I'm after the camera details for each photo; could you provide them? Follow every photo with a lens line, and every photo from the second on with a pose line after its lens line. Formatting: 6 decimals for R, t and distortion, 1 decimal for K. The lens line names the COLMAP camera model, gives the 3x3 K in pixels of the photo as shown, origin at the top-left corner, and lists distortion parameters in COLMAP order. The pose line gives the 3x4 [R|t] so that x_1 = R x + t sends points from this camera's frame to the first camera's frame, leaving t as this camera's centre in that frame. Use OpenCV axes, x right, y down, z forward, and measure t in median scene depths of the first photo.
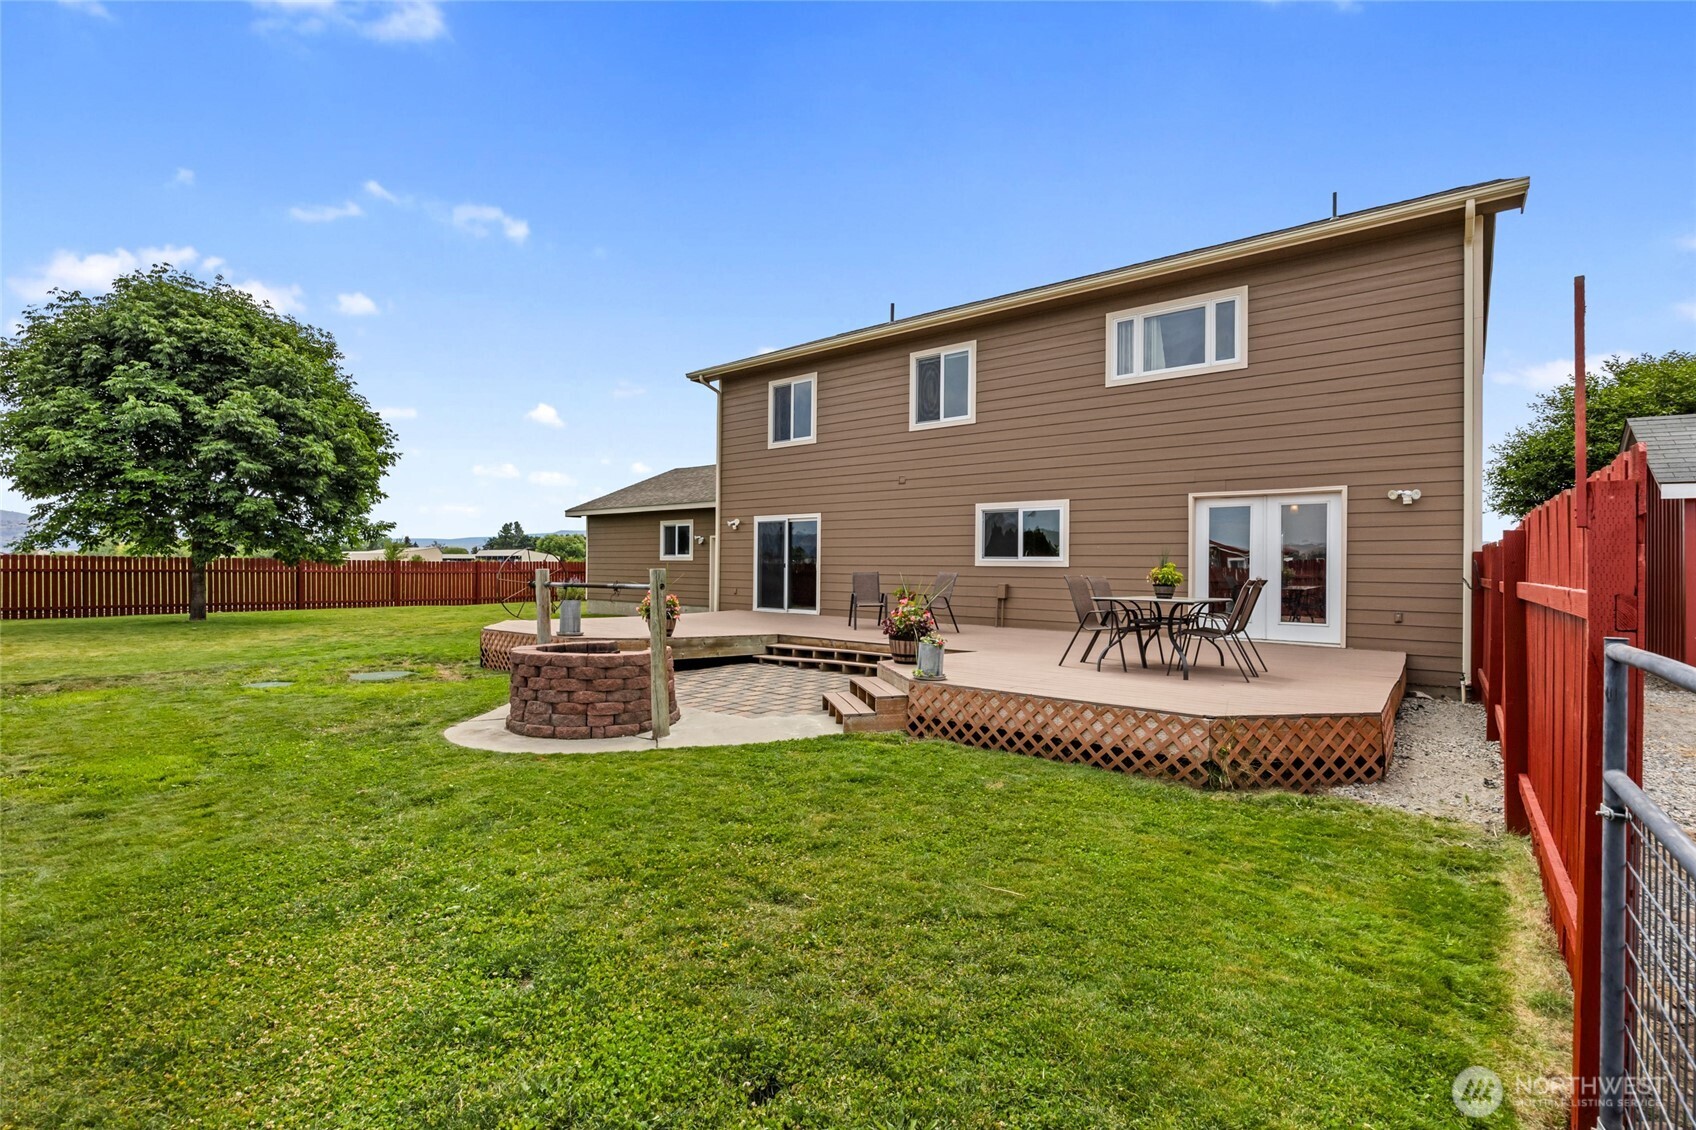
lens RADIAL K [[744.5, 0, 850.3], [0, 744.5, 567.4], [0, 0, 1]] dist [-0.013383, 0.000146]
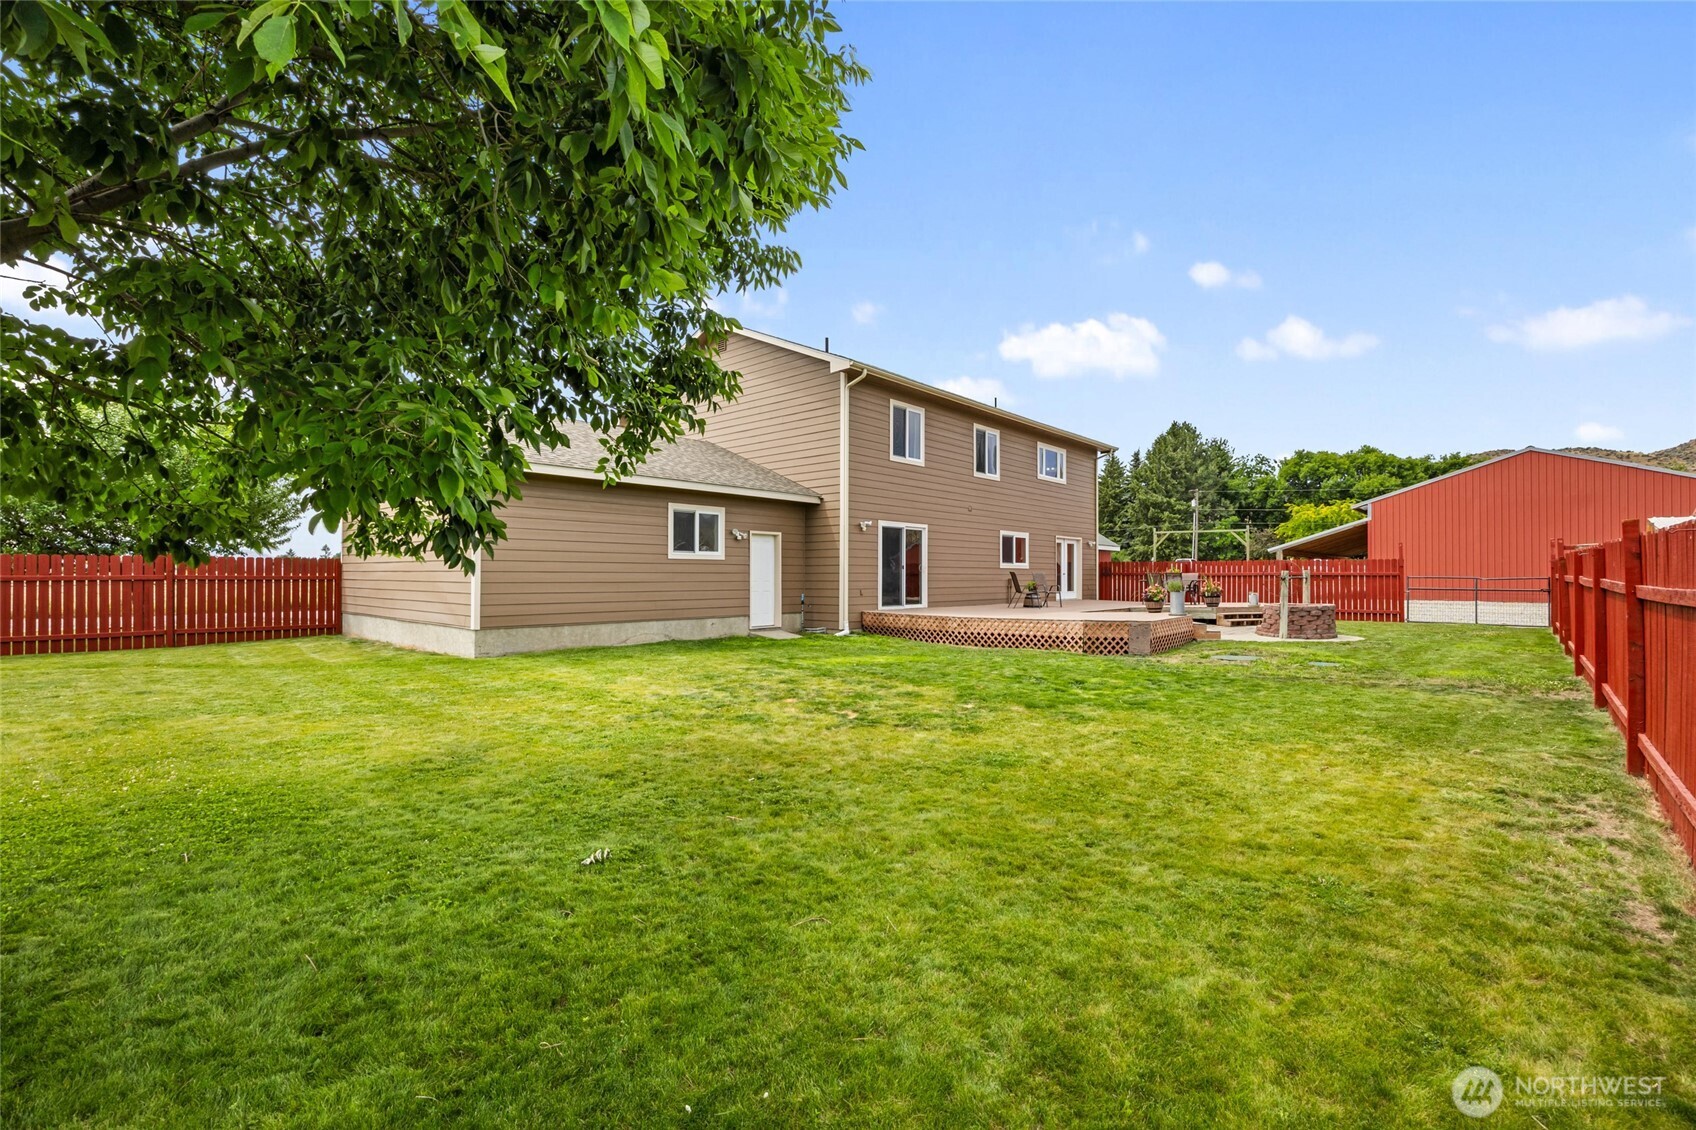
lens RADIAL K [[744.5, 0, 843.5], [0, 744.5, 561.2], [0, 0, 1]] dist [-0.013383, 0.000146]
pose [[0.060779, 0.003372, 0.998146, -1.496323], [-0.008118, 0.999963, -0.002884, -0.009398], [-0.998118, -0.007928, 0.060804, 1.244440]]
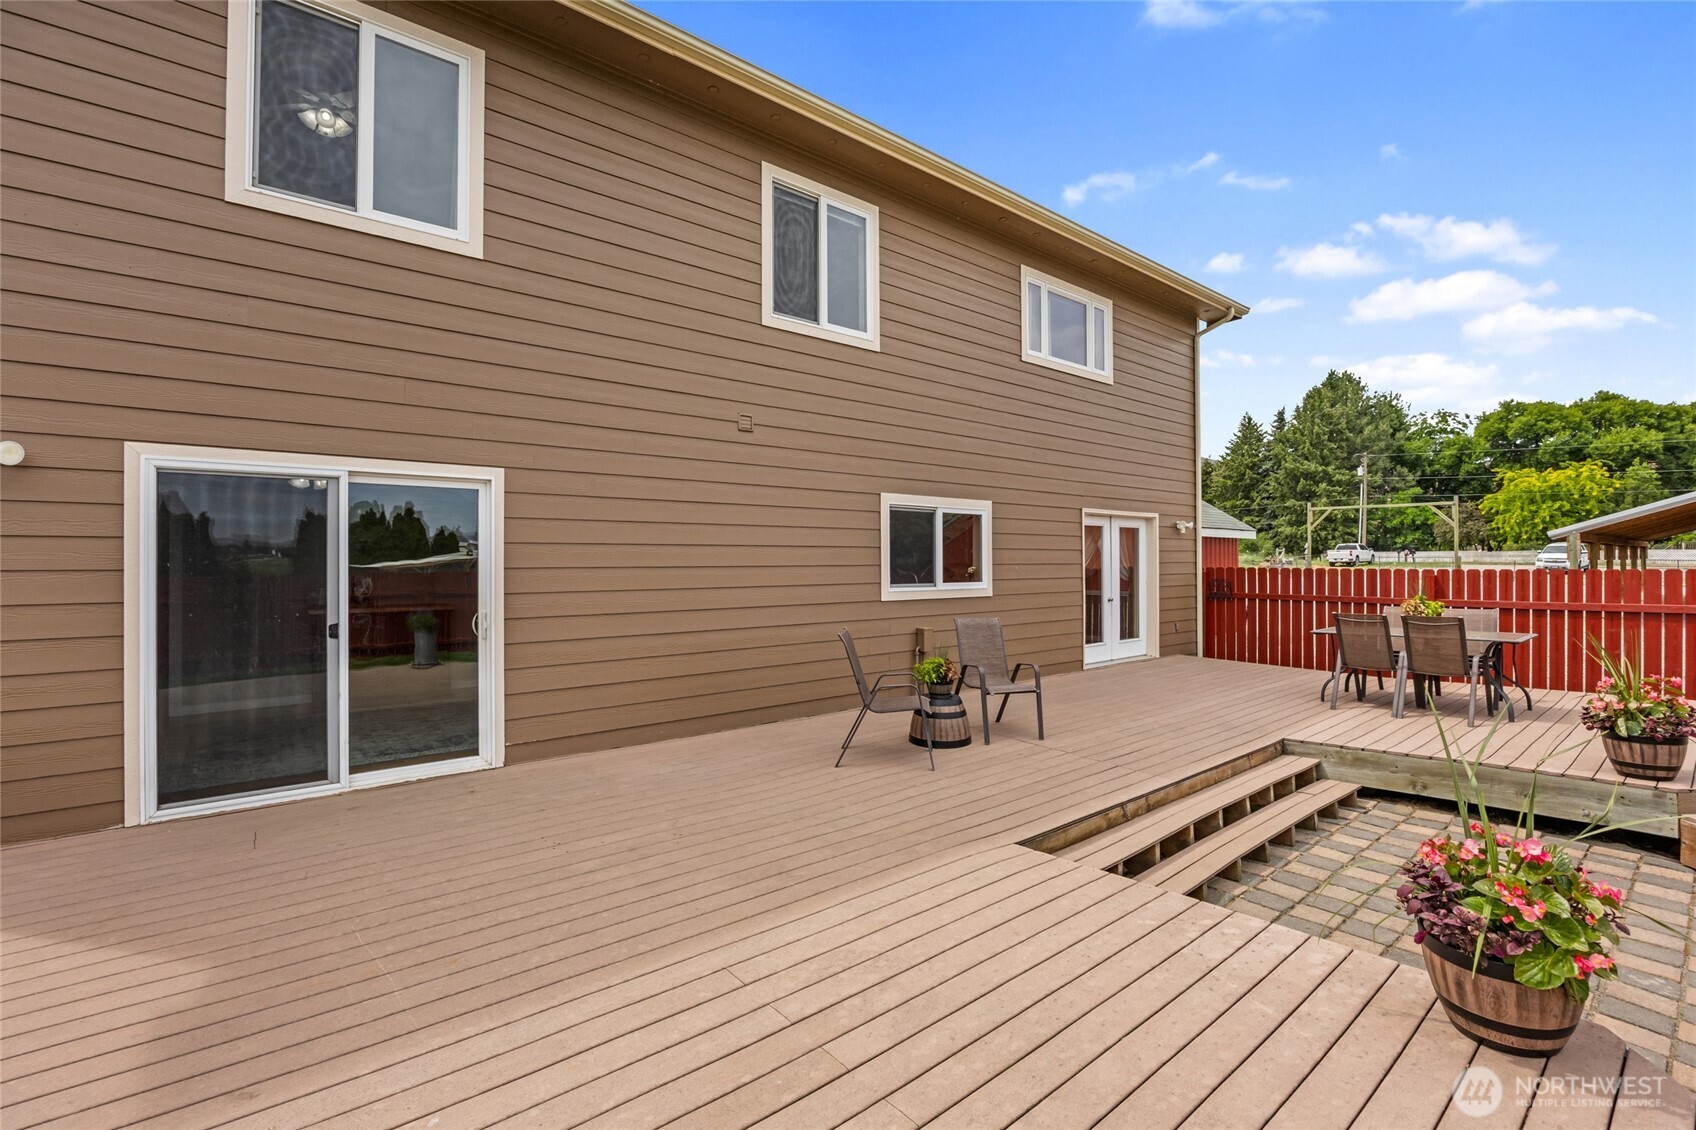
lens RADIAL K [[744.5, 0, 844.4], [0, 744.5, 555.6], [0, 0, 1]] dist [-0.013383, 0.000146]
pose [[0.214186, -0.009681, 0.976745, -0.399564], [0.001031, 0.999953, 0.009685, -0.042323], [-0.976792, -0.001067, 0.214185, 0.903243]]
